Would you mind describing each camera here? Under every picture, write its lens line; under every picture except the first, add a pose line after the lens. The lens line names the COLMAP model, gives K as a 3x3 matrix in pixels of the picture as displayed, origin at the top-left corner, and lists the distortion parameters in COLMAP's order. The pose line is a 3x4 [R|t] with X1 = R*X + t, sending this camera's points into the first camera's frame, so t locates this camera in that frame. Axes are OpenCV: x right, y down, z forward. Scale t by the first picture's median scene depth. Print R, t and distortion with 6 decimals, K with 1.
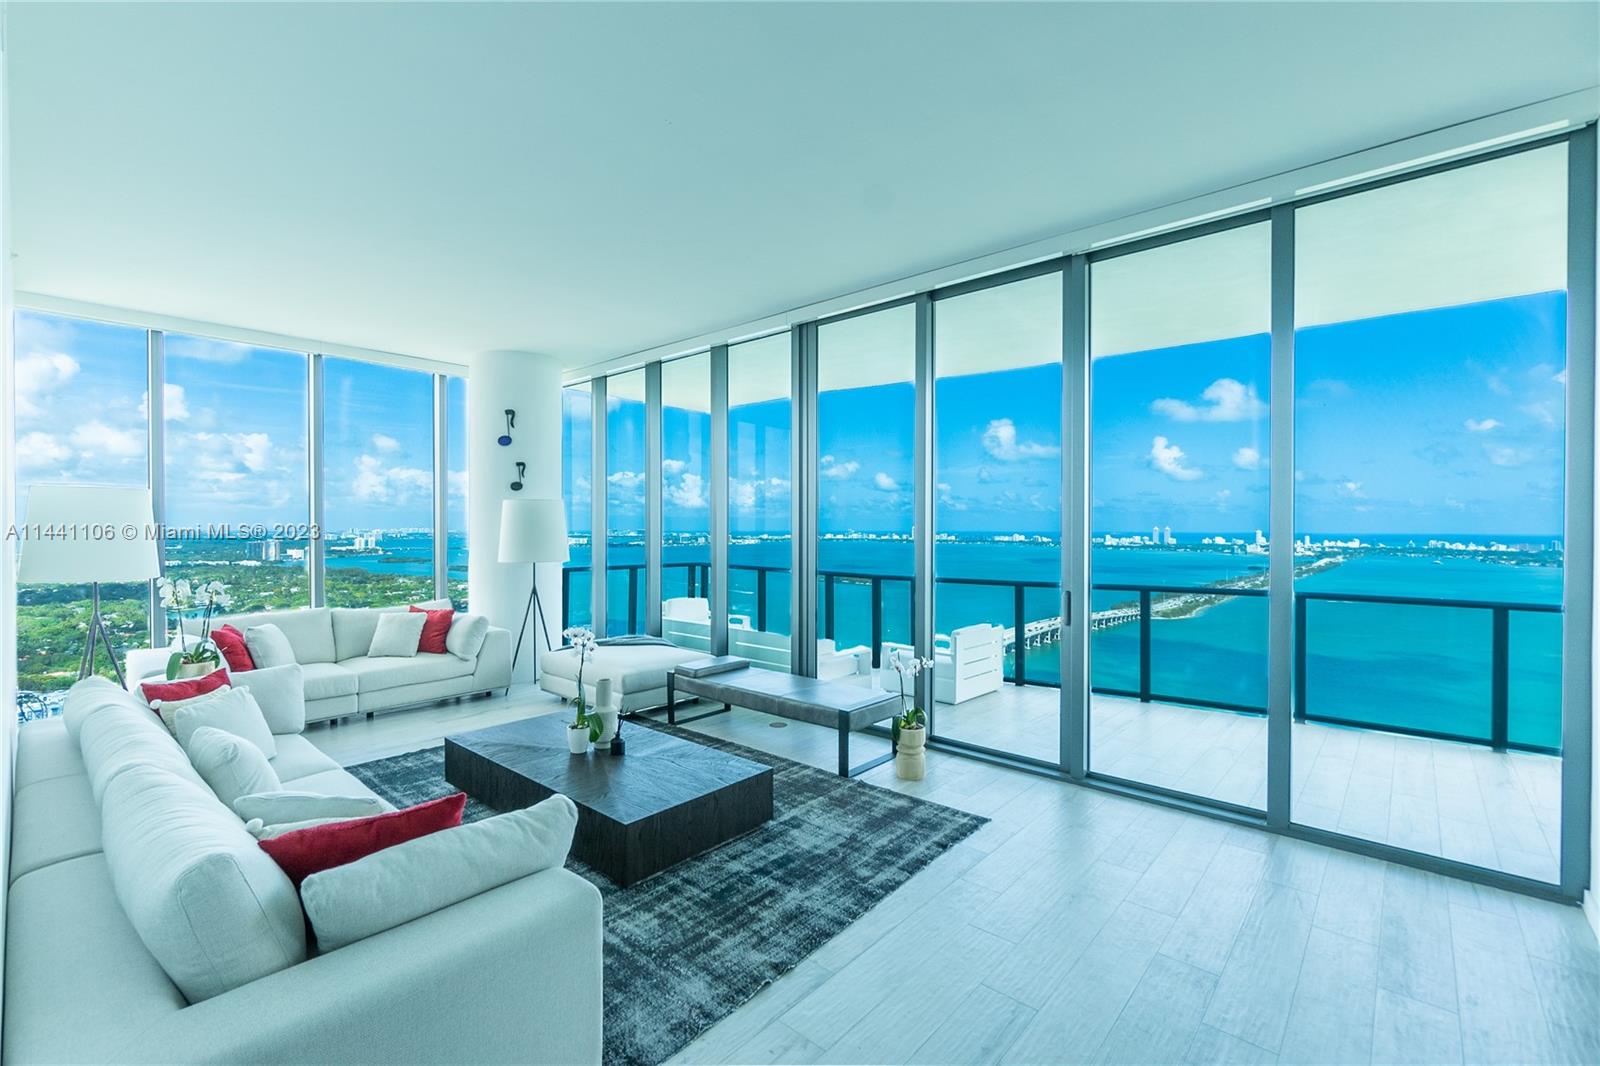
lens RADIAL K [[722.1, 0, 787.9], [0, 722.1, 534.3], [0, 0, 1]] dist [-0.005873, 0.000257]
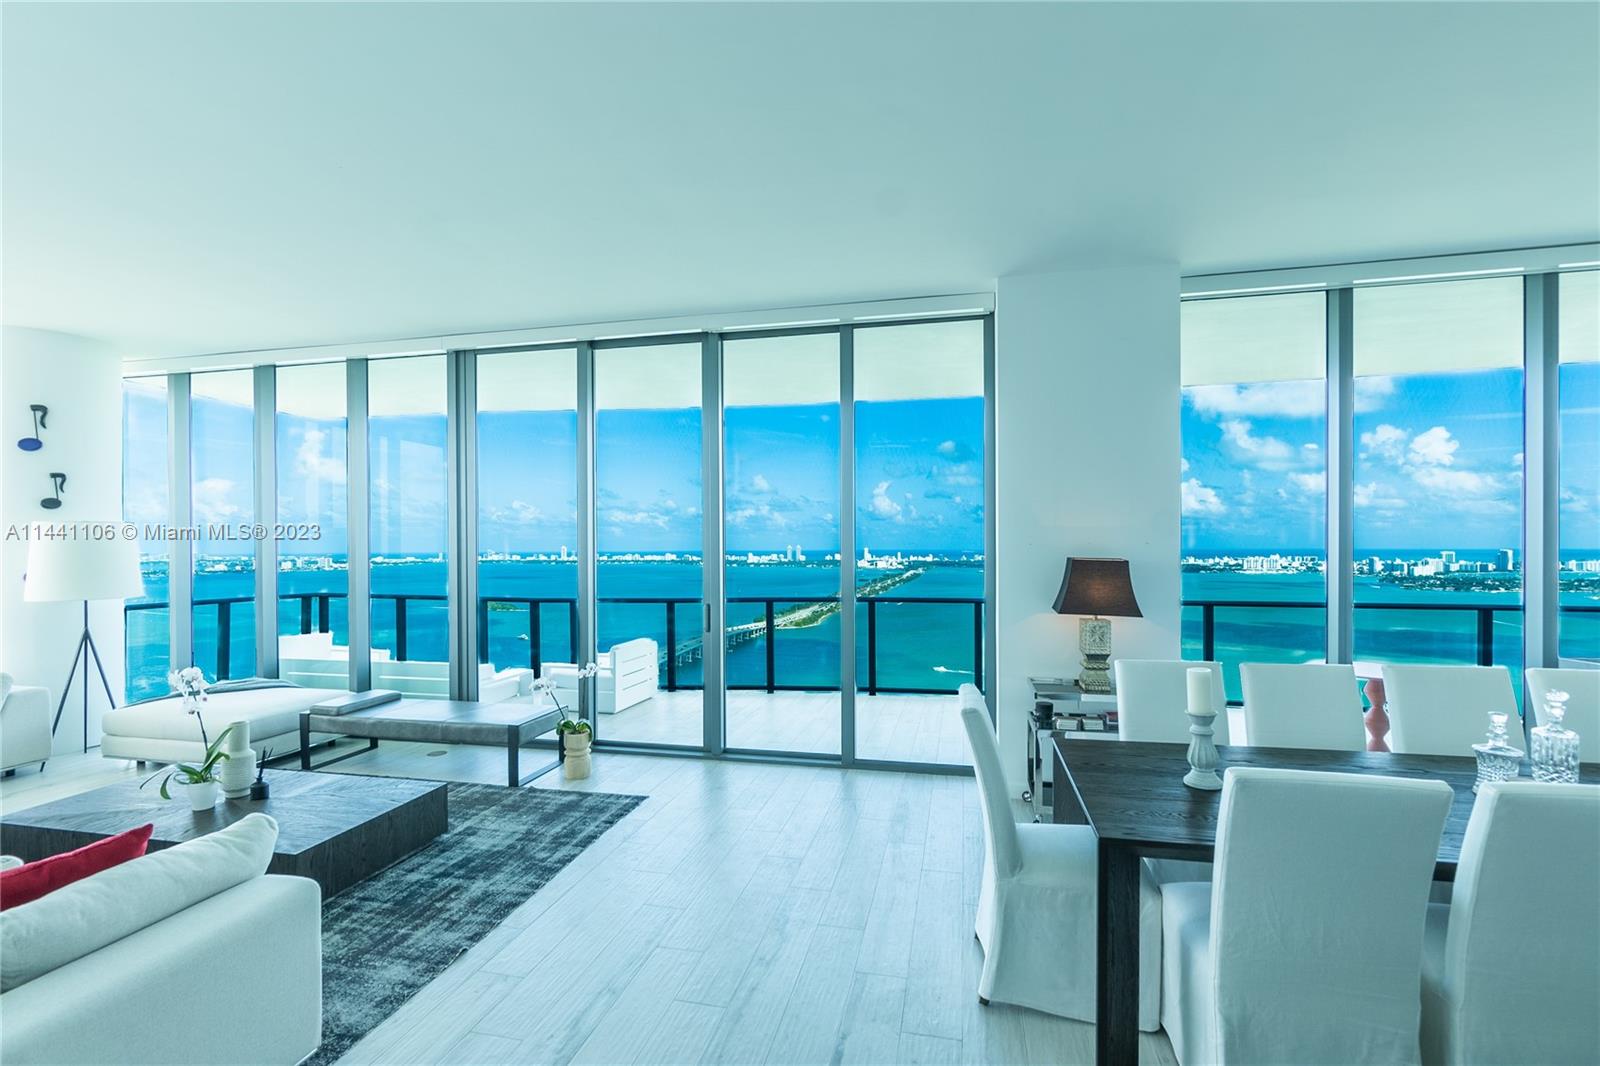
lens RADIAL K [[722.1, 0, 787.9], [0, 722.1, 534.3], [0, 0, 1]] dist [-0.005873, 0.000257]
pose [[0.890956, -0.000906, 0.454089, -0.053457], [0.013738, 0.999594, -0.024962, -0.008529], [-0.453882, 0.028478, 0.890607, -0.175383]]
